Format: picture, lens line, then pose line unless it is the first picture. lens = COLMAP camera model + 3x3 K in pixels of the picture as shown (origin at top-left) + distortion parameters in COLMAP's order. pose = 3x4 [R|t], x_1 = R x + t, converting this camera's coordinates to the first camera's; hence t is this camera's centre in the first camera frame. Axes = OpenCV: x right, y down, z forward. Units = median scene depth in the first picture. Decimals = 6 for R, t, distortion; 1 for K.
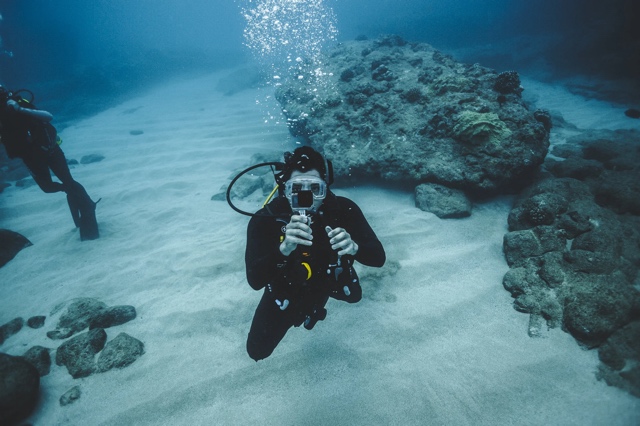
lens RADIAL K [[357.5, 0, 322.5], [0, 357.5, 211.2], [0, 0, 1]] dist [-0.032030, 0.016348]
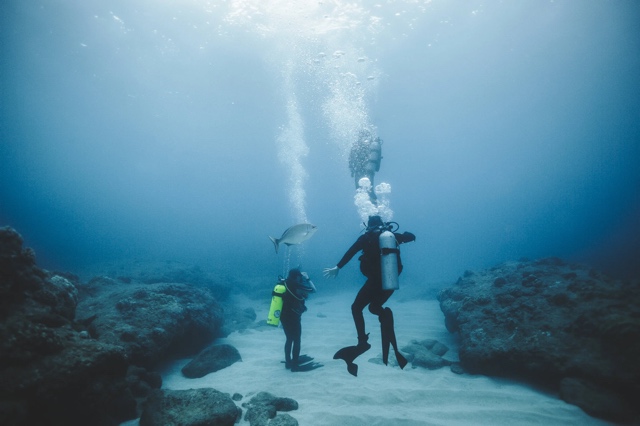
lens RADIAL K [[357.5, 0, 319.2], [0, 357.5, 210.1], [0, 0, 1]] dist [-0.032030, 0.016348]
pose [[0.881580, -0.000479, -0.472034, 0.120386], [-0.271116, 0.818091, -0.507172, 0.215381], [0.386409, 0.575089, 0.721083, -0.247175]]
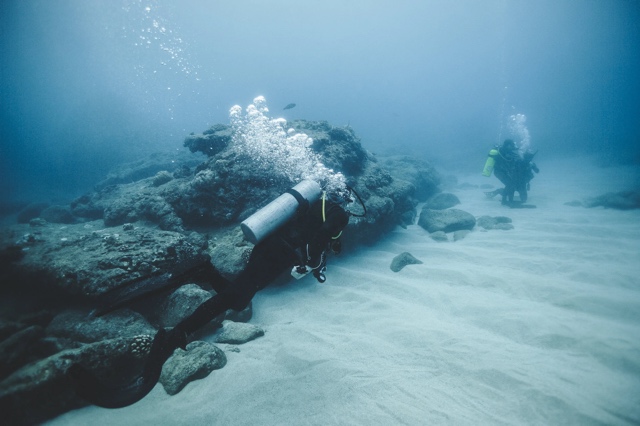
lens RADIAL K [[357.5, 0, 322.1], [0, 357.5, 209.8], [0, 0, 1]] dist [-0.032030, 0.016348]
pose [[0.586813, 0.160277, -0.793701, 0.334445], [-0.346115, 0.935802, -0.066924, 0.497278], [0.732021, 0.313984, 0.604615, -0.784419]]
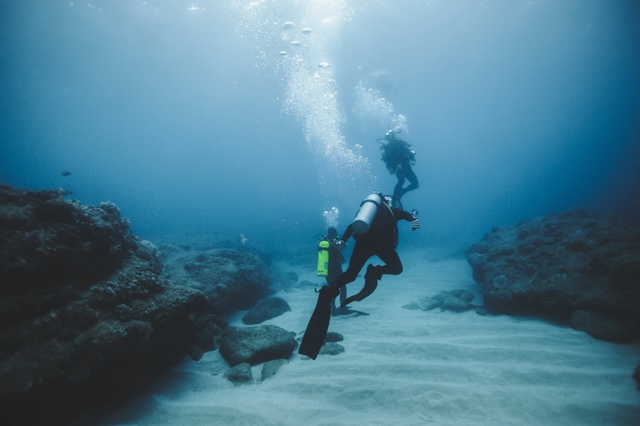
lens RADIAL K [[357.5, 0, 320.6], [0, 357.5, 213.9], [0, 0, 1]] dist [-0.032030, 0.016348]
pose [[0.839758, -0.000083, -0.542961, 0.183459], [-0.263079, 0.874714, -0.407019, 0.307710], [0.474970, 0.484639, 0.734527, -0.354285]]
